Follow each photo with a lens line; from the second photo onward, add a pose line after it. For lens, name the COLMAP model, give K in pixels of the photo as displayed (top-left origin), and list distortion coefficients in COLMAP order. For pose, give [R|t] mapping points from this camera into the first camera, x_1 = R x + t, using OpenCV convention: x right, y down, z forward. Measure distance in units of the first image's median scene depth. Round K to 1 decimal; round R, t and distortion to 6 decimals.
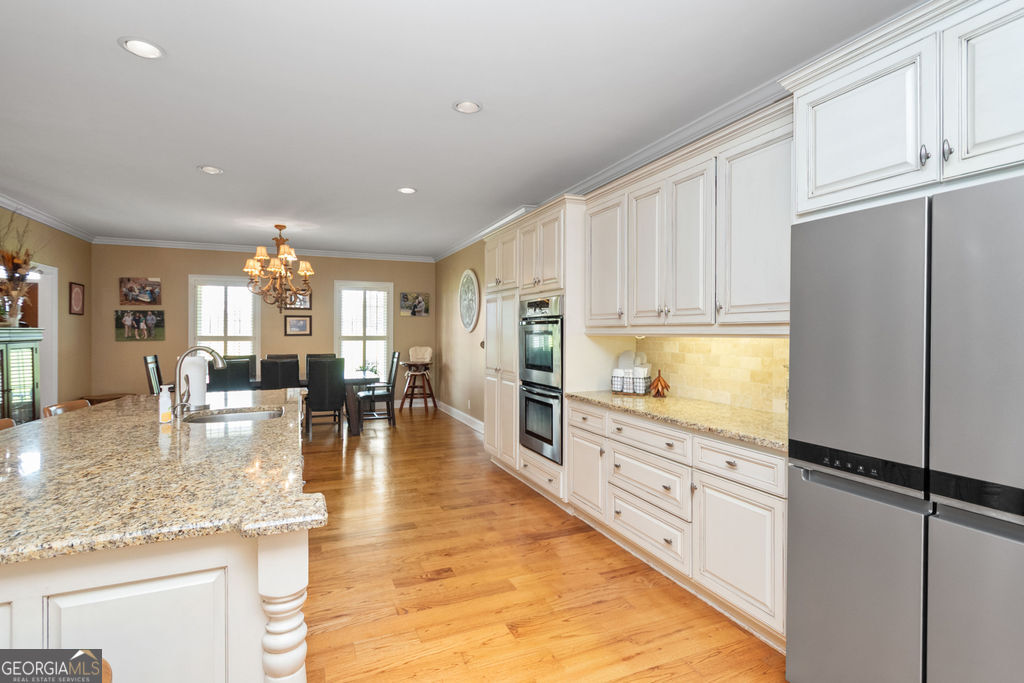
lens RADIAL K [[492.4, 0, 512.8], [0, 492.4, 329.9], [0, 0, 1]] dist [0.000062, 0.000155]
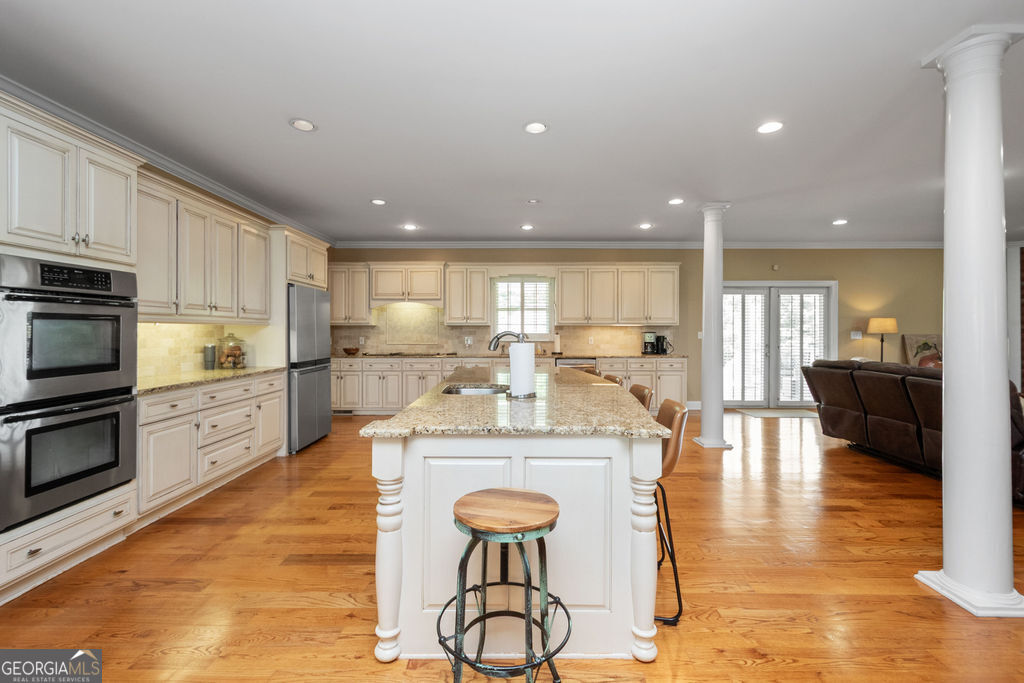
lens RADIAL K [[457.0, 0, 513.6], [0, 457.0, 332.8], [0, 0, 1]] dist [0.001321, -0.000884]
pose [[-0.922854, -0.000467, 0.385150, -0.459782], [-0.000941, 0.999999, -0.001043, 0.017655], [-0.385149, -0.001325, -0.922853, 0.862893]]
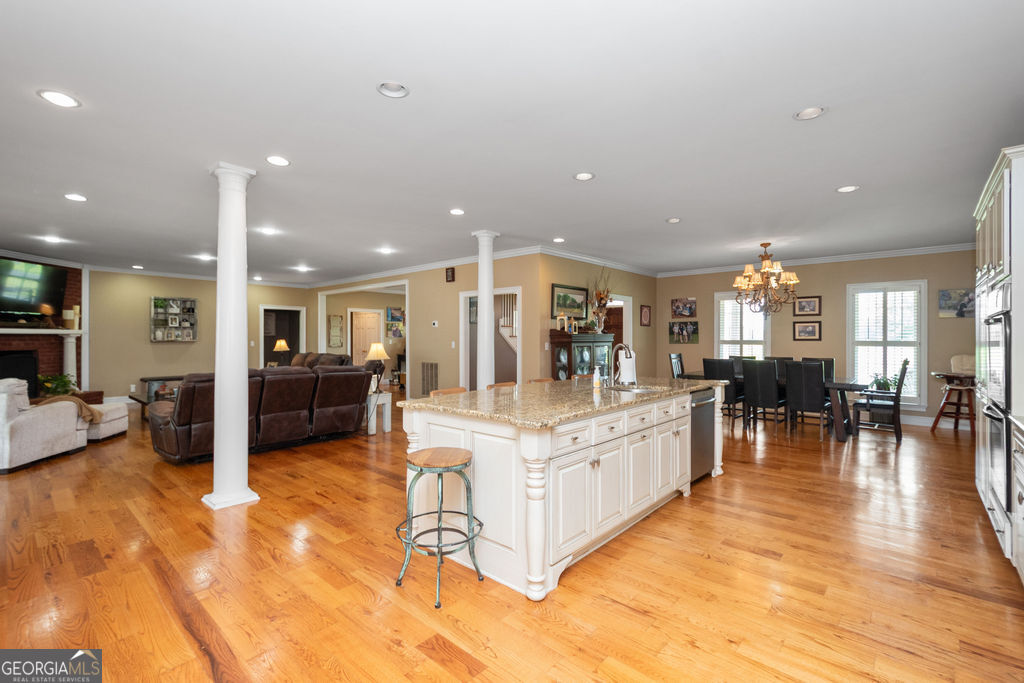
lens RADIAL K [[457.0, 0, 513.7], [0, 457.0, 347.7], [0, 0, 1]] dist [0.001321, -0.000884]
pose [[0.427396, 0.019747, -0.903849, 0.238075], [0.003788, 0.999714, 0.023633, 0.001758], [0.904056, -0.013525, 0.427199, 0.020191]]
